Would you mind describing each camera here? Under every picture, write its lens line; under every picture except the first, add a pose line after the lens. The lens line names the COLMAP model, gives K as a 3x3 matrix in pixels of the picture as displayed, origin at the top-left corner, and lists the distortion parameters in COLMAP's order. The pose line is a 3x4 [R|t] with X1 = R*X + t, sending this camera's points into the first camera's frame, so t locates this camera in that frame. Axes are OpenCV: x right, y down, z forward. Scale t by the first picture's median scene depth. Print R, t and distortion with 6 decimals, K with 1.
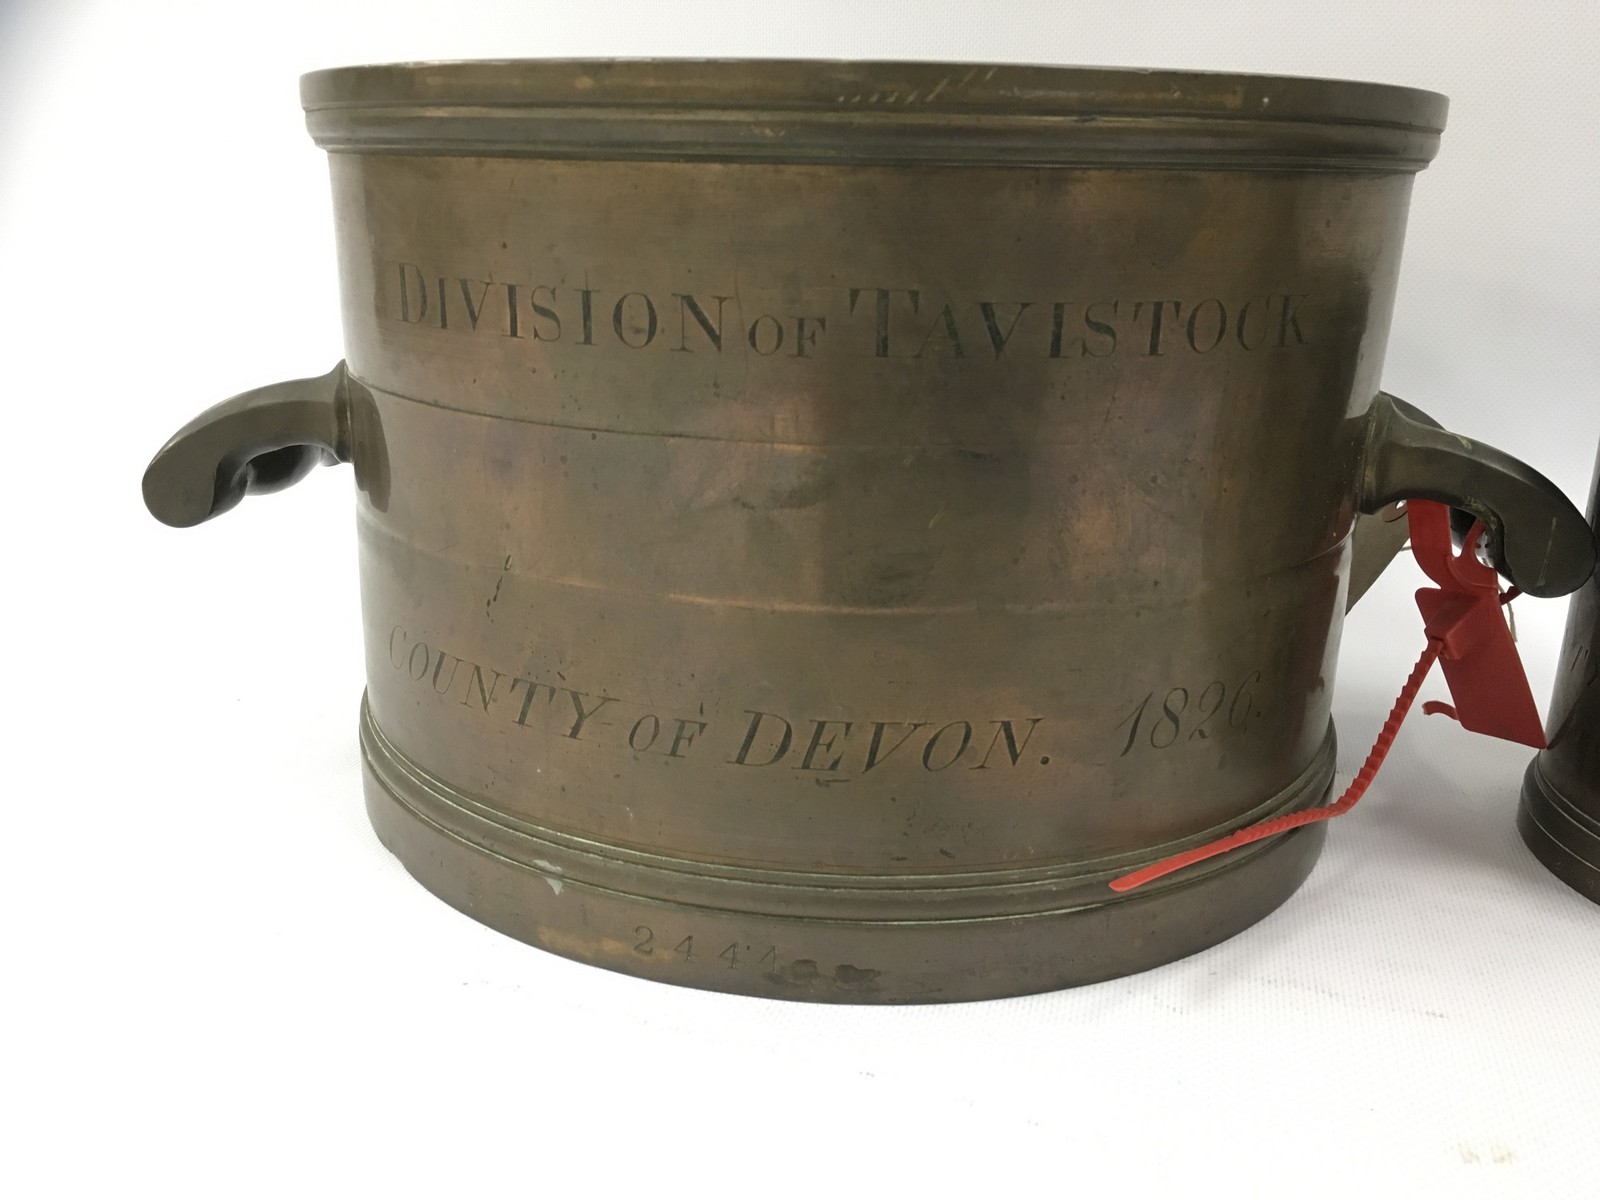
lens RADIAL K [[1361.2, 0, 794.0], [0, 1361.2, 599.2], [0, 0, 1]] dist [0.031387, -0.040756]
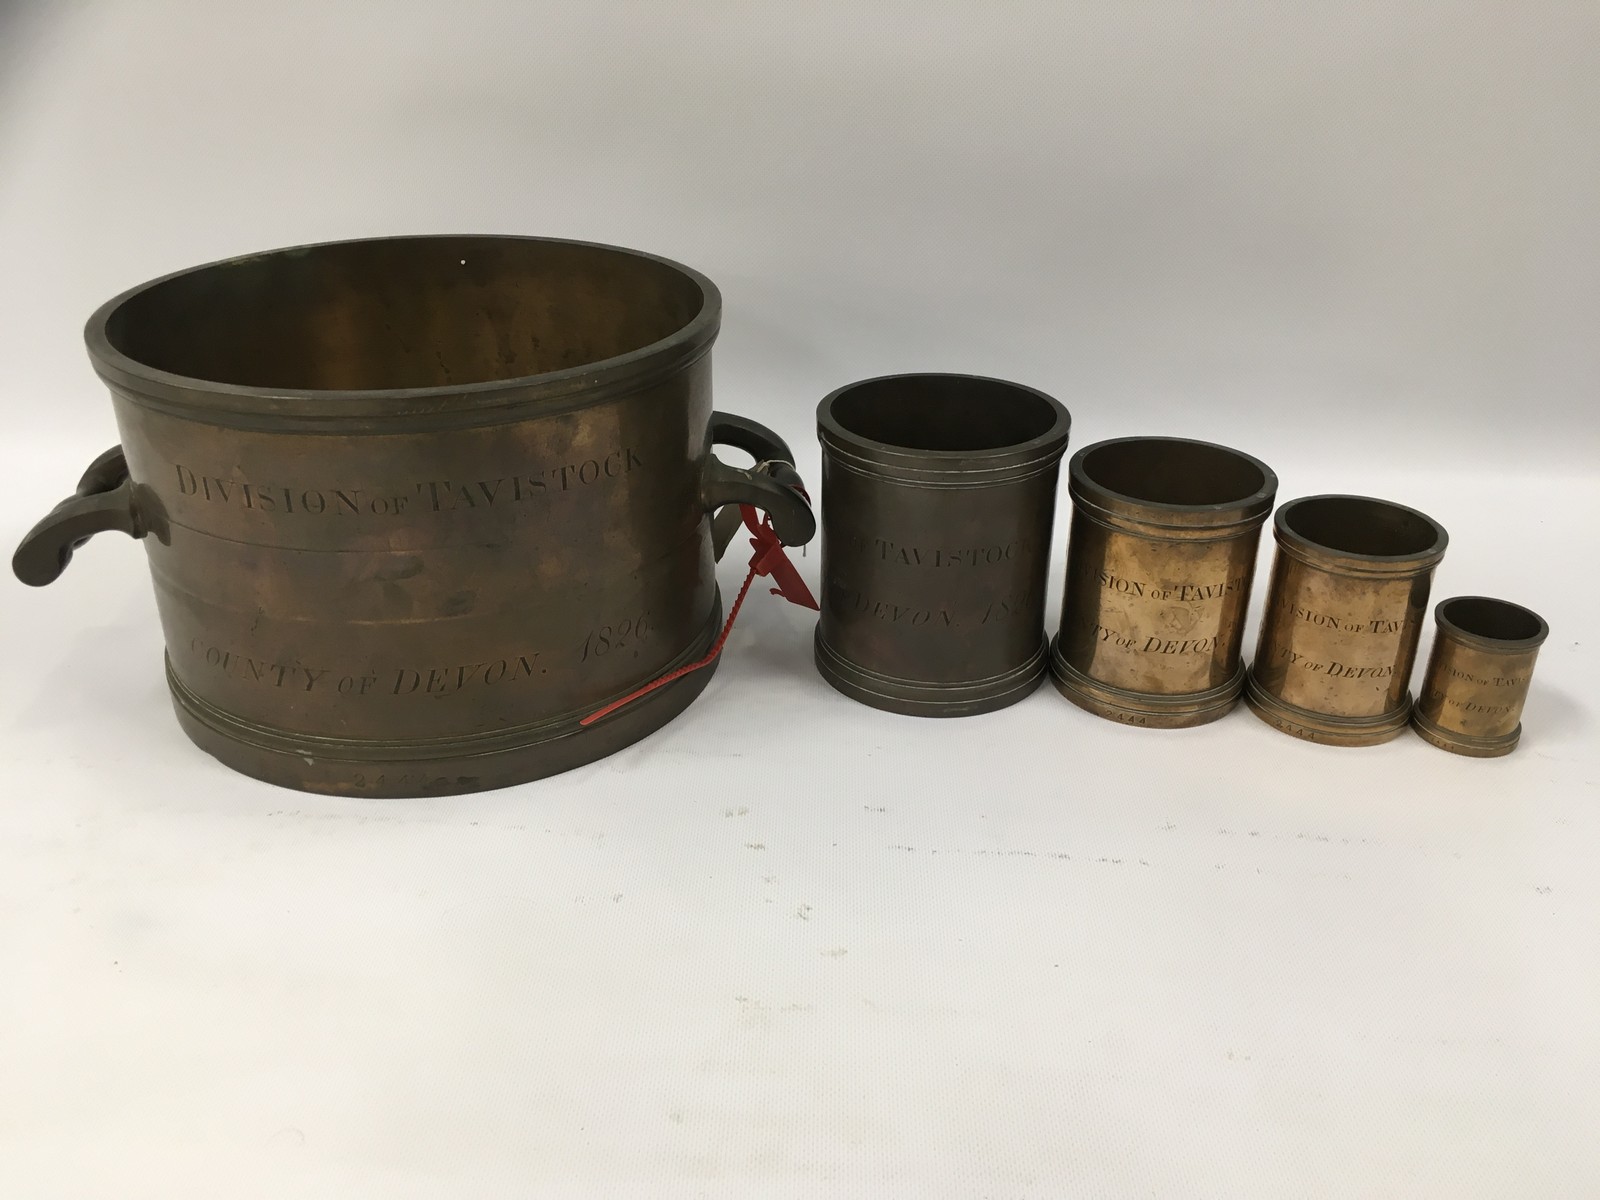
lens RADIAL K [[1361.2, 0, 800.7], [0, 1361.2, 597.5], [0, 0, 1]] dist [0.031387, -0.040756]
pose [[0.965562, -0.127856, 0.226589, 0.102453], [0.086241, 0.978967, 0.184896, -0.351473], [-0.245464, -0.158988, 0.956280, -1.112166]]
